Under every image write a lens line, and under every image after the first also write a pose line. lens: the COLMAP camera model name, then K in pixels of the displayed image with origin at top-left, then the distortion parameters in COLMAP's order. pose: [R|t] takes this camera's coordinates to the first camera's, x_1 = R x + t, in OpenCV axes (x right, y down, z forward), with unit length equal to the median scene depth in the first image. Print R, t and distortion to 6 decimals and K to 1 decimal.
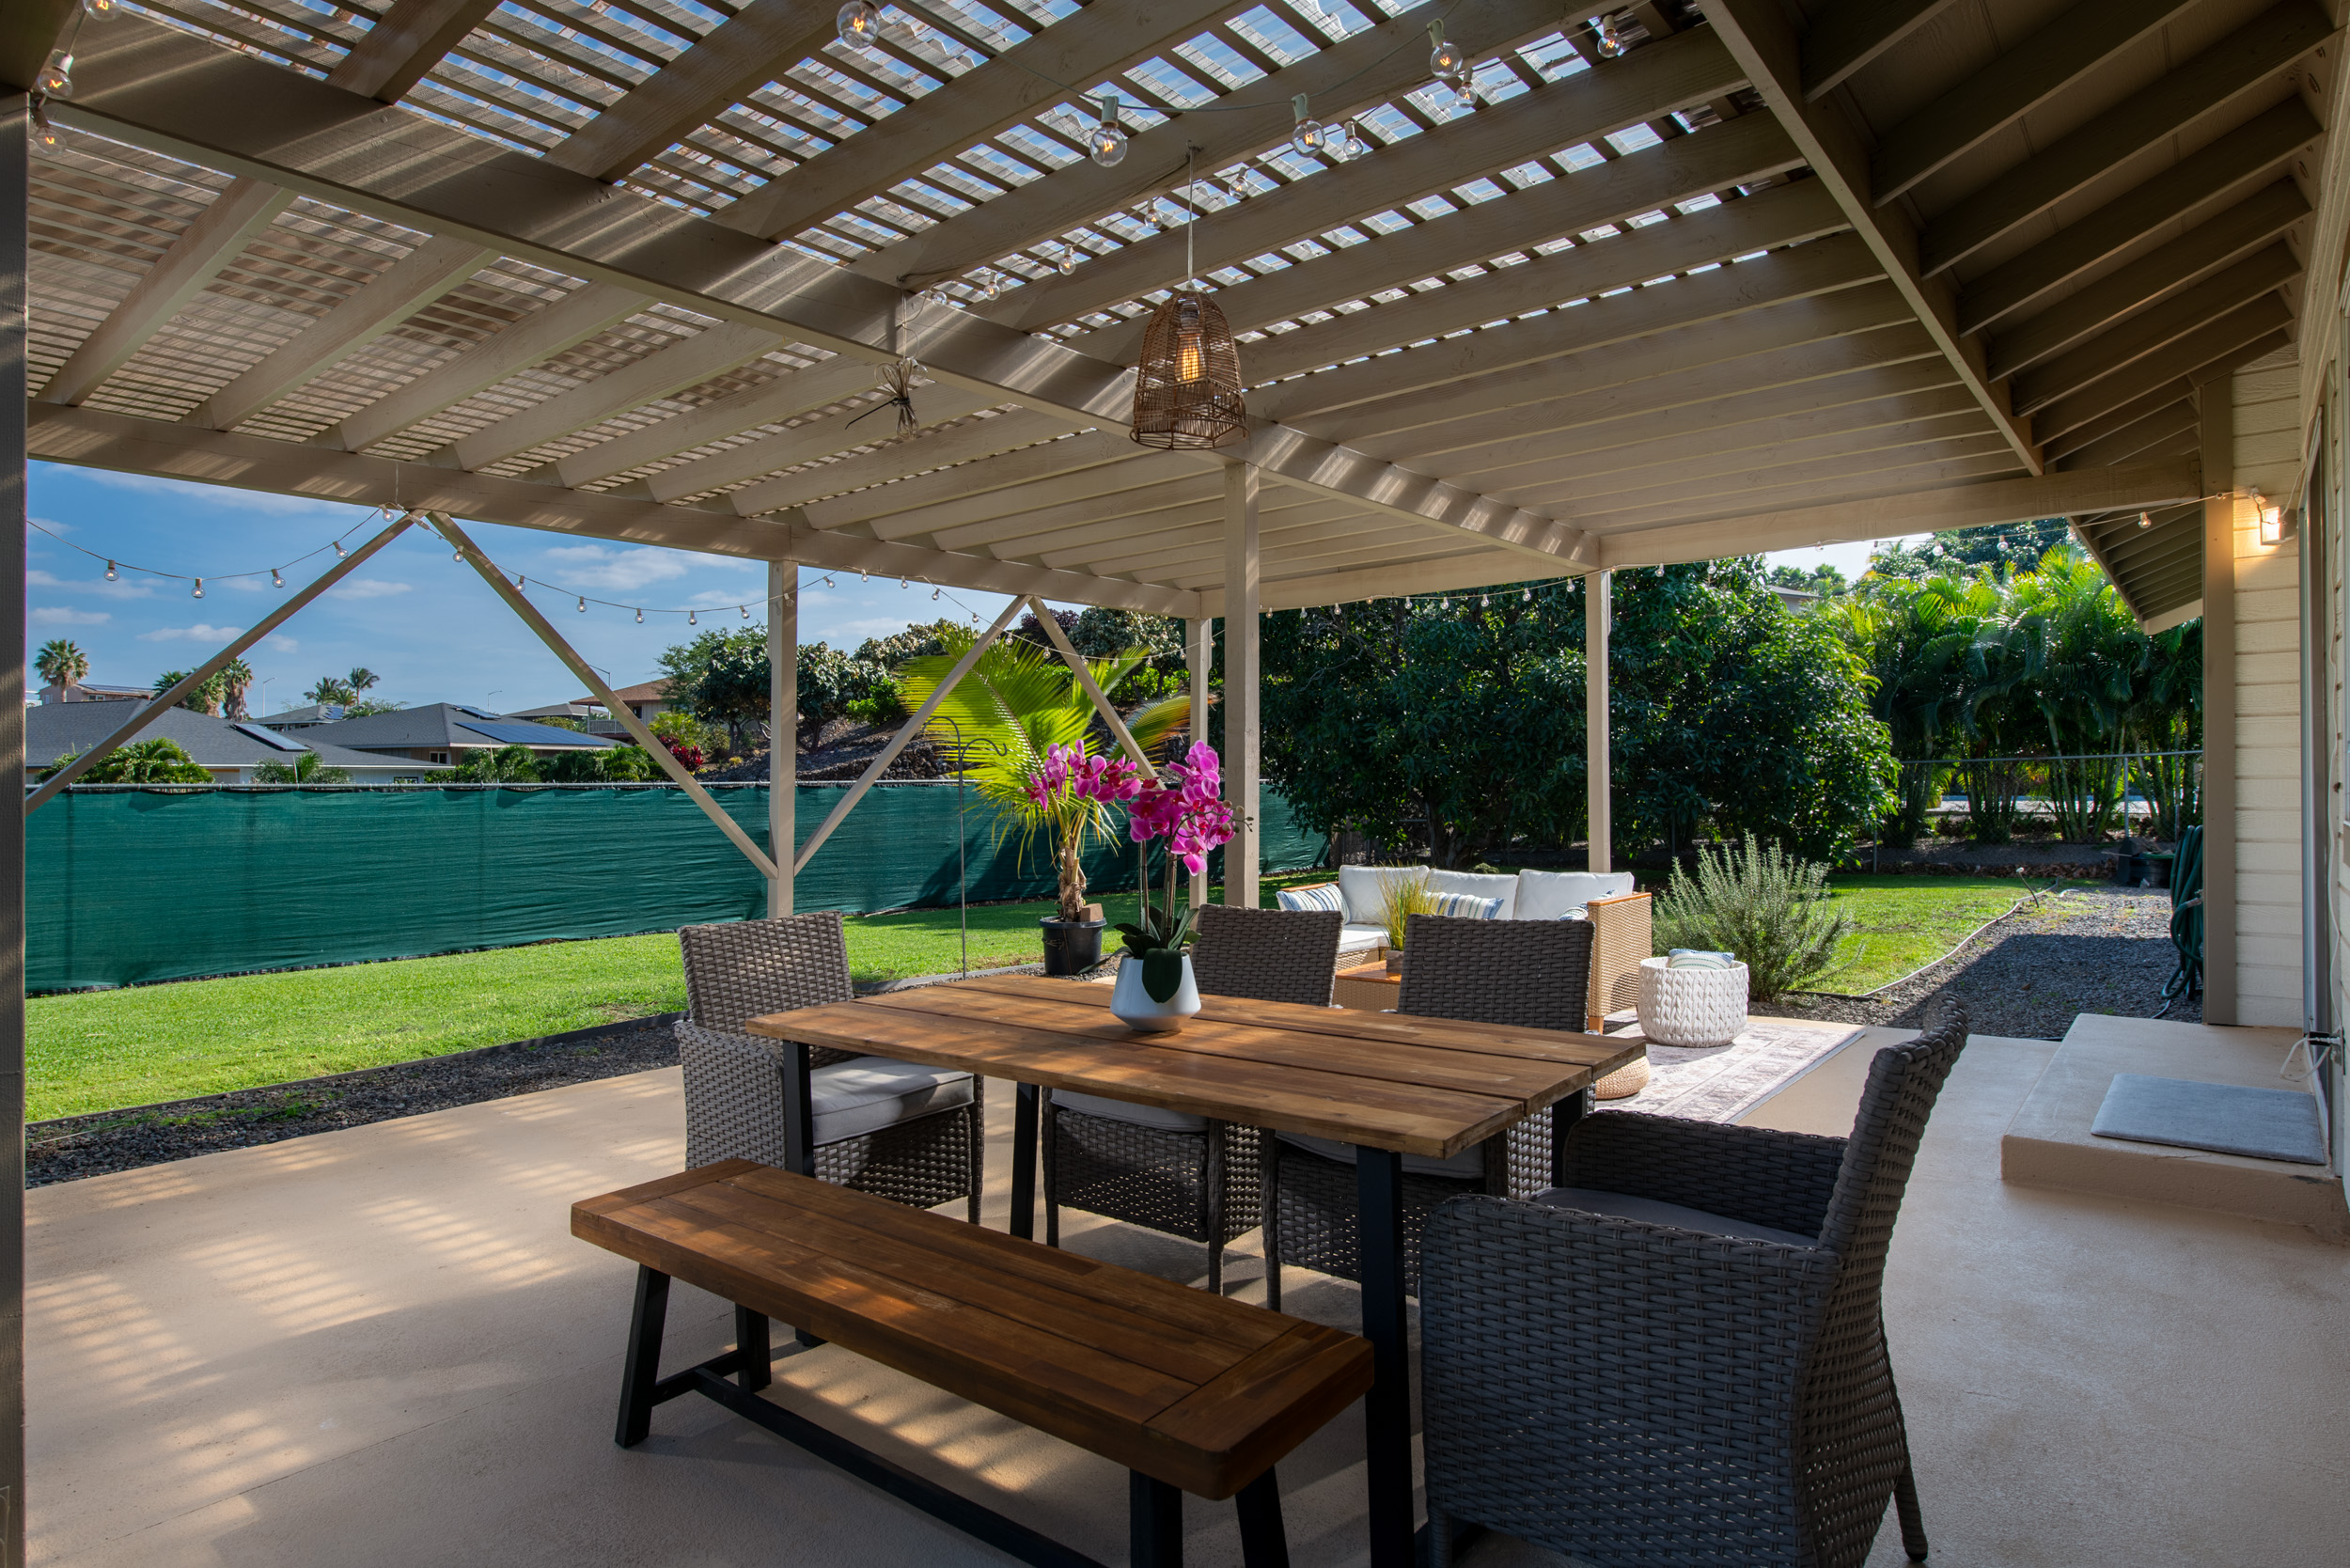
lens RADIAL K [[1273.6, 0, 1170.9], [0, 1273.6, 787.4], [0, 0, 1]] dist [0.007498, 0.000566]
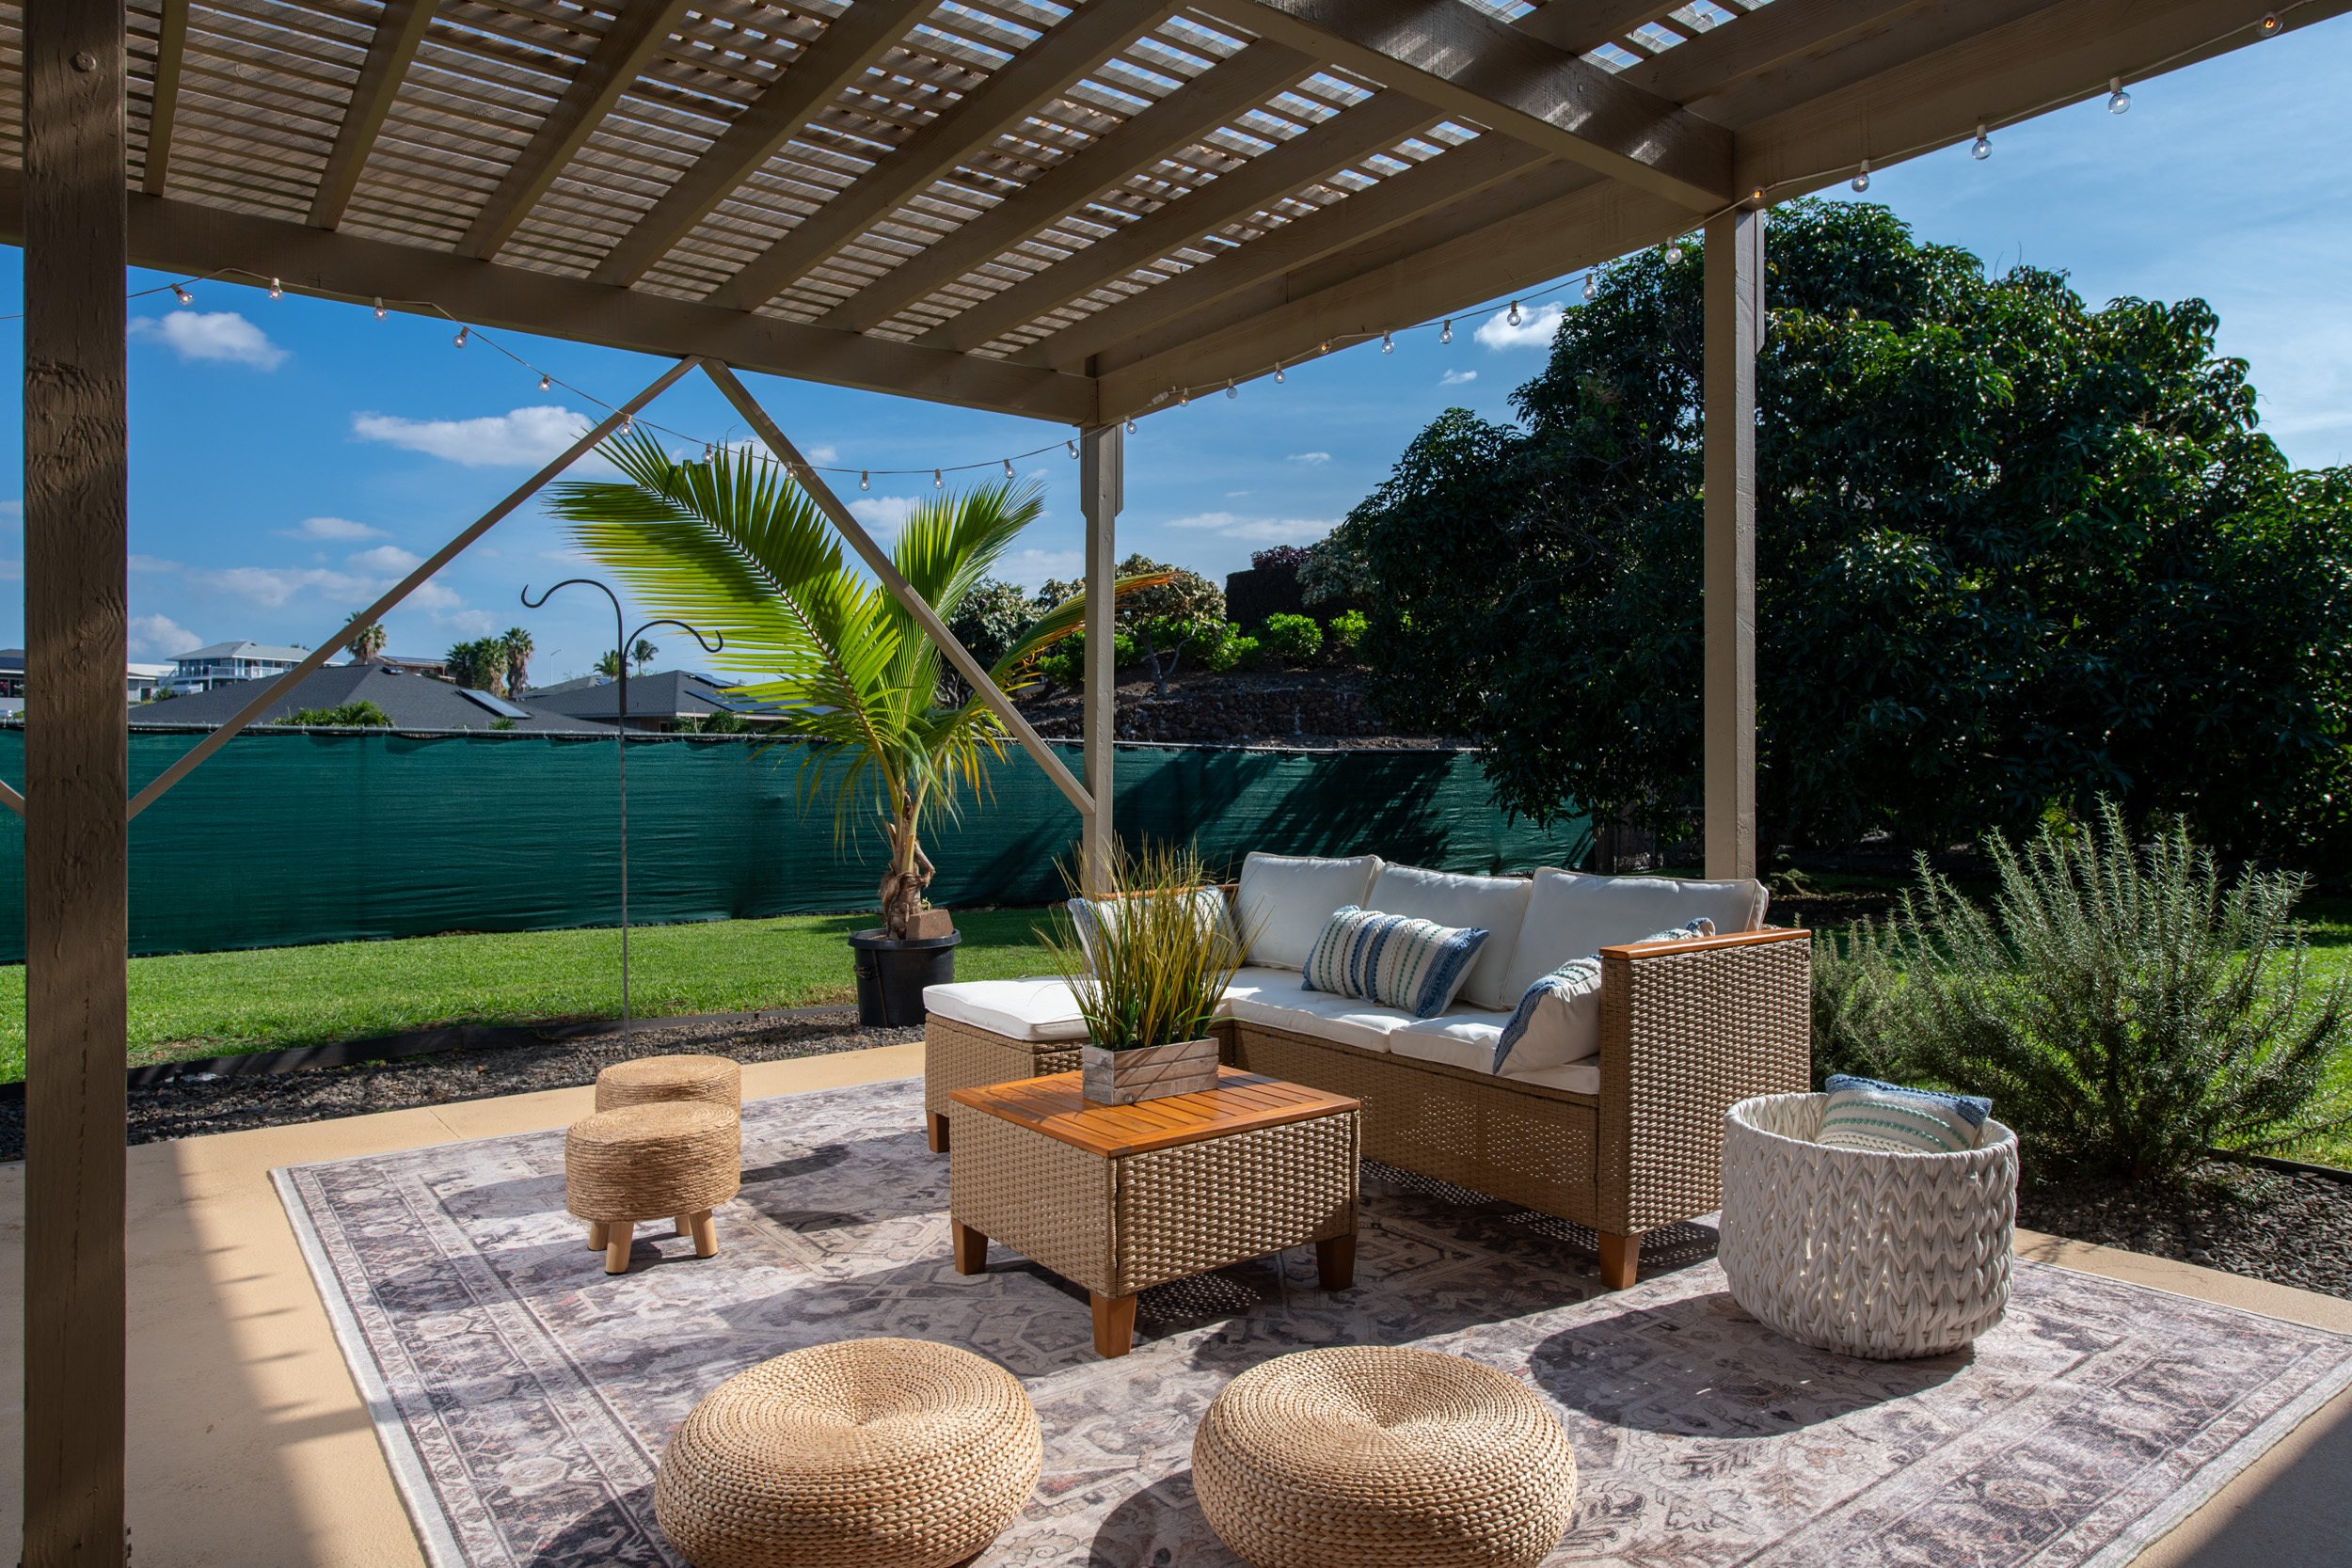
lens RADIAL K [[1447.5, 0, 1184.9], [0, 1447.5, 778.0], [0, 0, 1]] dist [0.000701, 0.000334]
pose [[0.976647, 0.014530, -0.214357, 0.149935], [-0.013828, 0.999893, 0.004772, 0.018095], [0.214403, -0.001696, 0.976744, 0.266375]]
